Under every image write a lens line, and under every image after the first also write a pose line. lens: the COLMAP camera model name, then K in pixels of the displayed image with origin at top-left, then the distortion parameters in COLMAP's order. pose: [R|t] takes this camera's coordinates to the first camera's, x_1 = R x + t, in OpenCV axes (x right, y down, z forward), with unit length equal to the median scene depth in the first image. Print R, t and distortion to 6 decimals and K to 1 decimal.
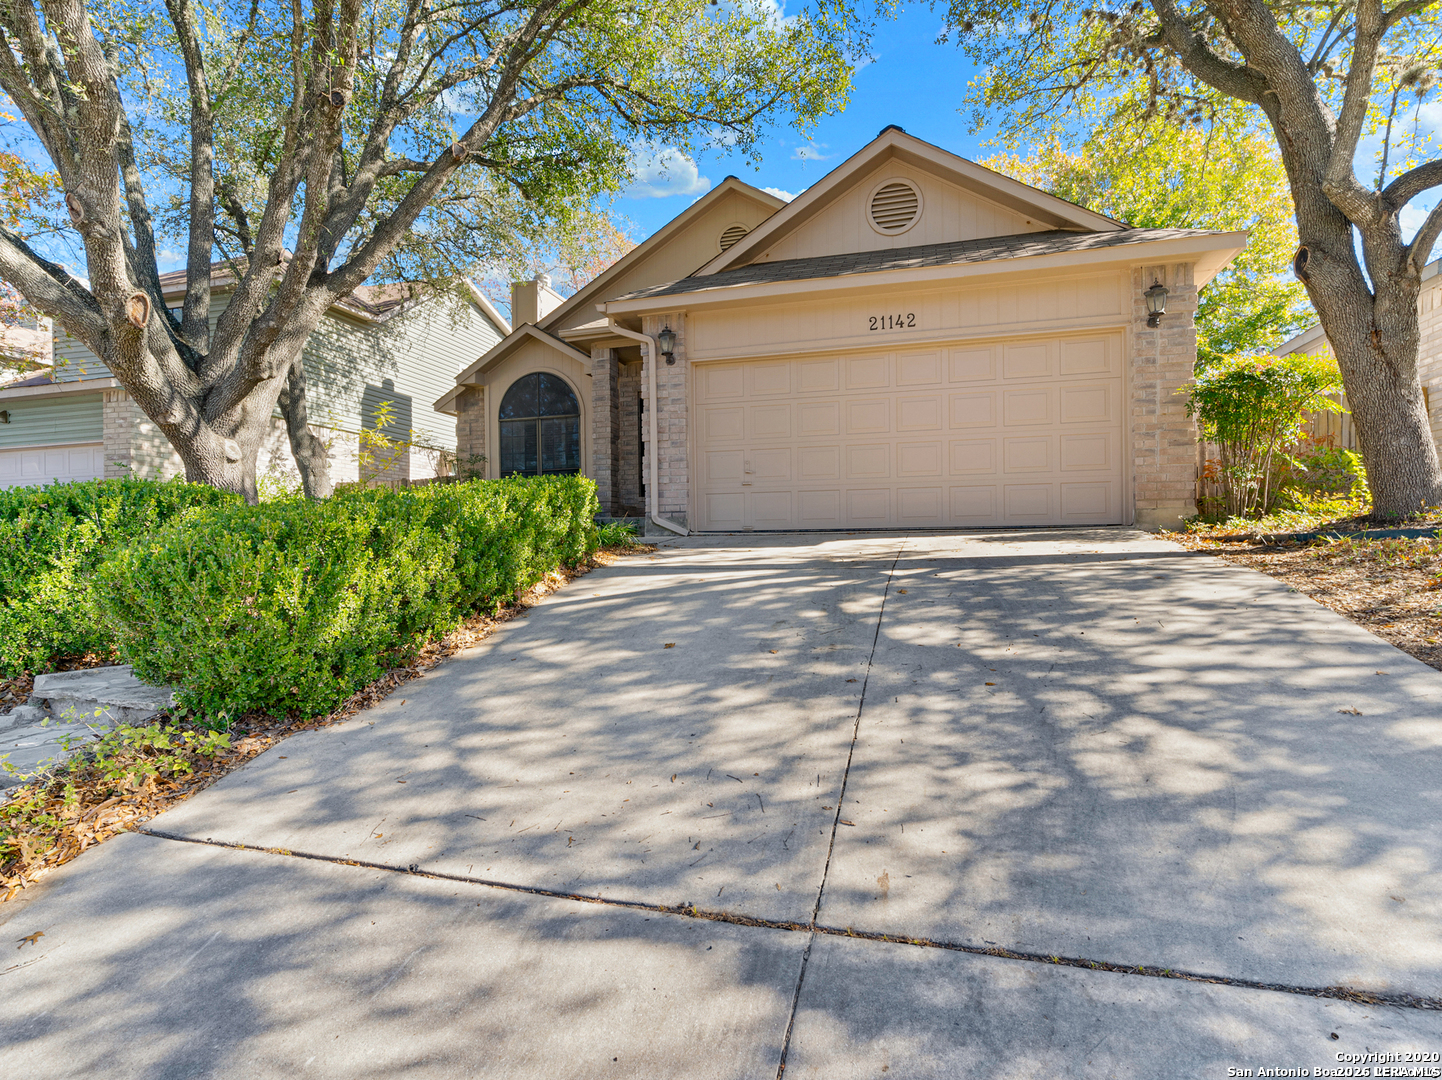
lens RADIAL K [[728.6, 0, 721.9], [0, 728.6, 535.6], [0, 0, 1]] dist [0.000974, 0.001068]
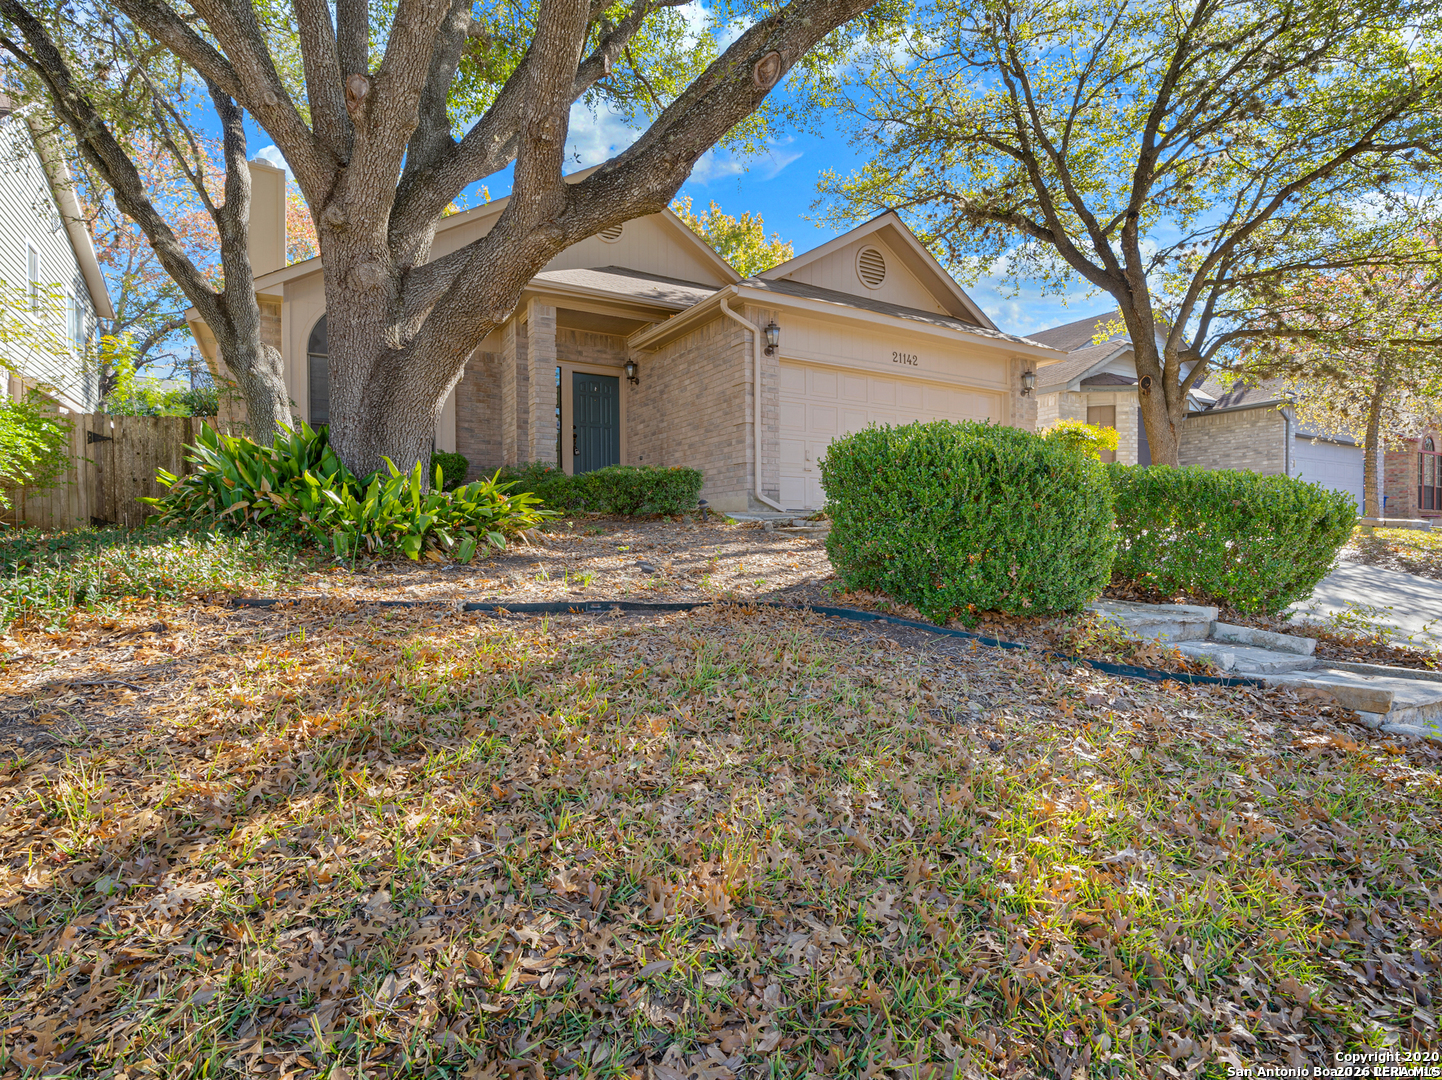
lens RADIAL K [[728.6, 0, 721.9], [0, 728.6, 535.6], [0, 0, 1]] dist [0.000974, 0.001068]
pose [[0.689201, 0.011806, 0.724474, -0.908782], [-0.014738, 0.999889, -0.002274, 0.039880], [-0.724420, -0.009109, 0.689299, 0.289948]]
